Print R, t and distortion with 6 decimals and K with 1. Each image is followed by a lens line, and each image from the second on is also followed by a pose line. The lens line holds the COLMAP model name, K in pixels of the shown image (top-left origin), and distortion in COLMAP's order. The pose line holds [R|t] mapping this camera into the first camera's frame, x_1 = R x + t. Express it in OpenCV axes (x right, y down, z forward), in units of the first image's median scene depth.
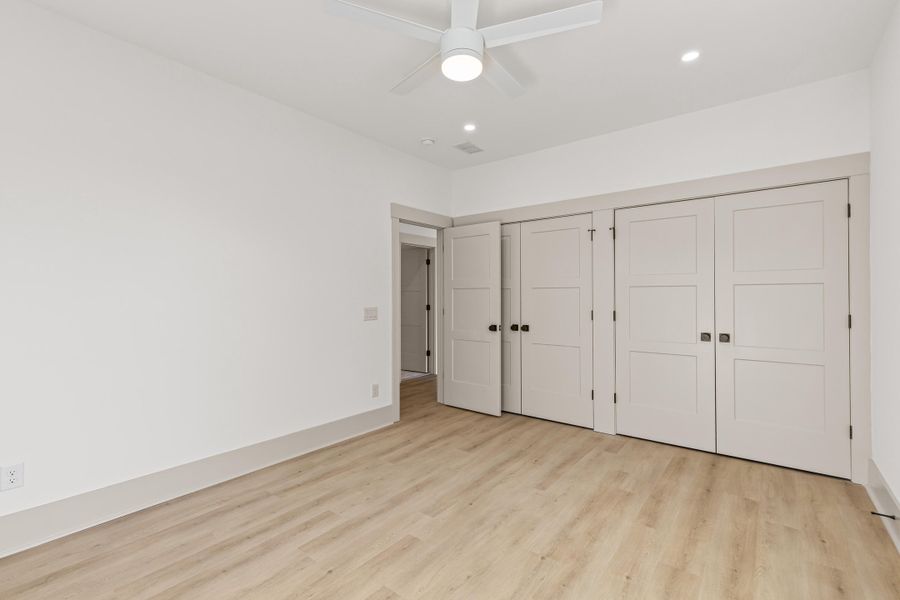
lens RADIAL K [[411.9, 0, 450.0], [0, 411.9, 300.0], [0, 0, 1]] dist [0.000666, 0.000017]
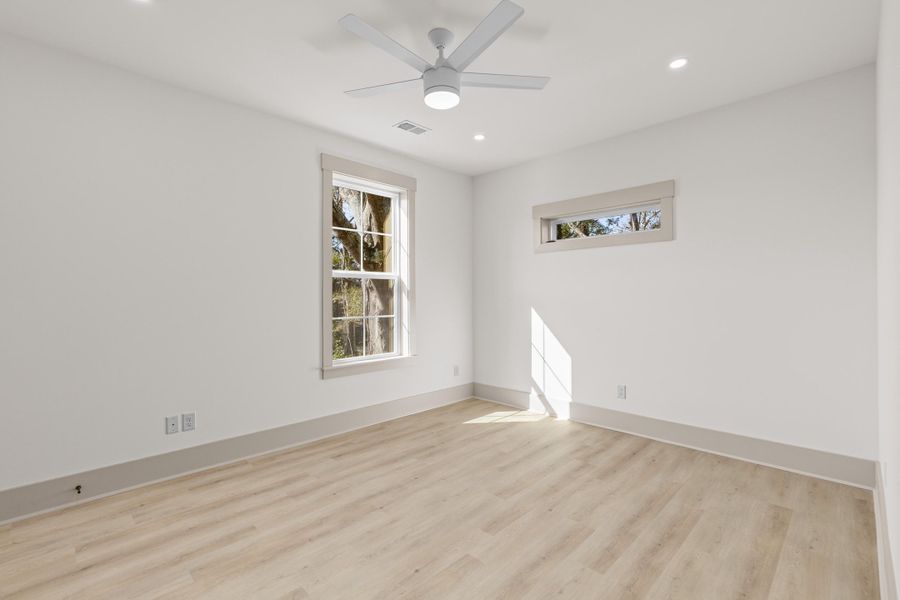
lens RADIAL K [[411.9, 0, 450.0], [0, 411.9, 300.0], [0, 0, 1]] dist [0.000666, 0.000017]
pose [[-0.993811, 0.009853, 0.110648, -0.109327], [0.010879, 0.999903, 0.008677, -0.008840], [-0.110551, 0.009827, -0.993822, 1.938441]]
